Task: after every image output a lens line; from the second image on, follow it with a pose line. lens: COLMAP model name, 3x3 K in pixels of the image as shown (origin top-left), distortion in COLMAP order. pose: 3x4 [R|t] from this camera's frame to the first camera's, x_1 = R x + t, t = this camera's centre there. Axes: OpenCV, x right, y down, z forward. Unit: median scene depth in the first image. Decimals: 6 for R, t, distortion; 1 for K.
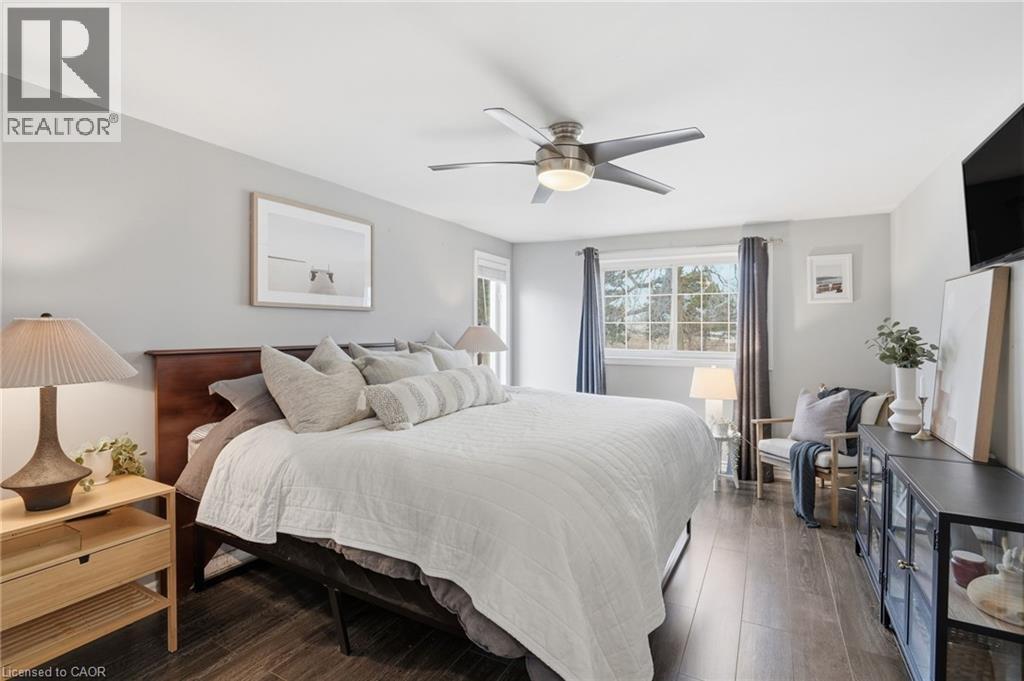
lens RADIAL K [[484.6, 0, 512.0], [0, 484.6, 336.6], [0, 0, 1]] dist [-0.069570, 0.029292]
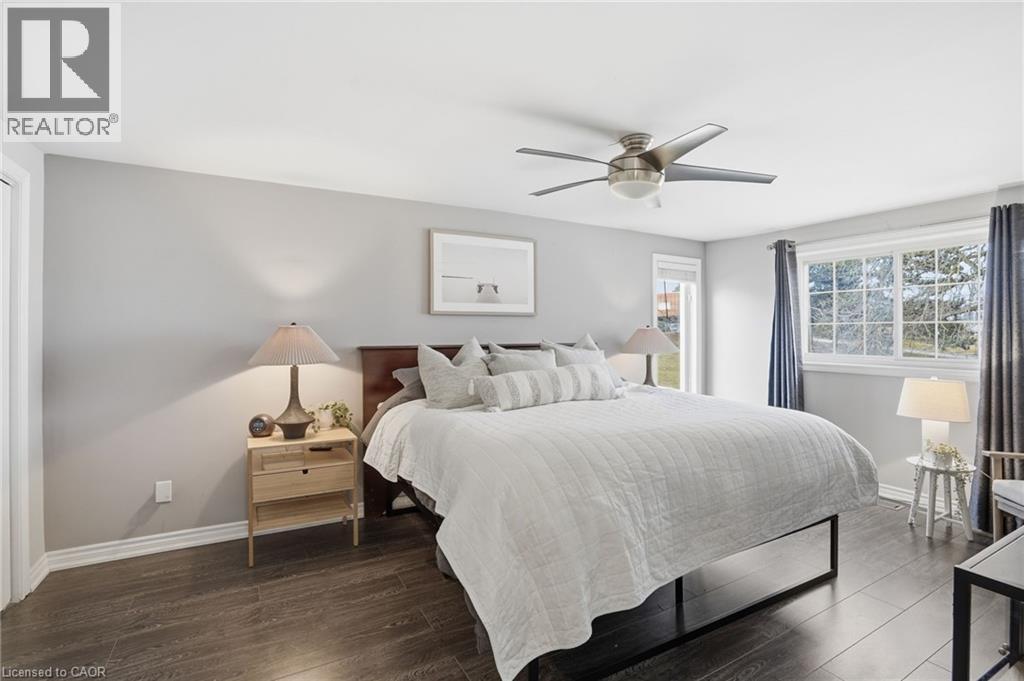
lens RADIAL K [[484.6, 0, 512.0], [0, 484.6, 336.6], [0, 0, 1]] dist [-0.069570, 0.029292]
pose [[0.845560, 0.003629, -0.533869, 0.432130], [-0.005633, 0.999982, -0.002124, -0.000153], [0.533851, 0.004804, 0.845565, -0.029586]]
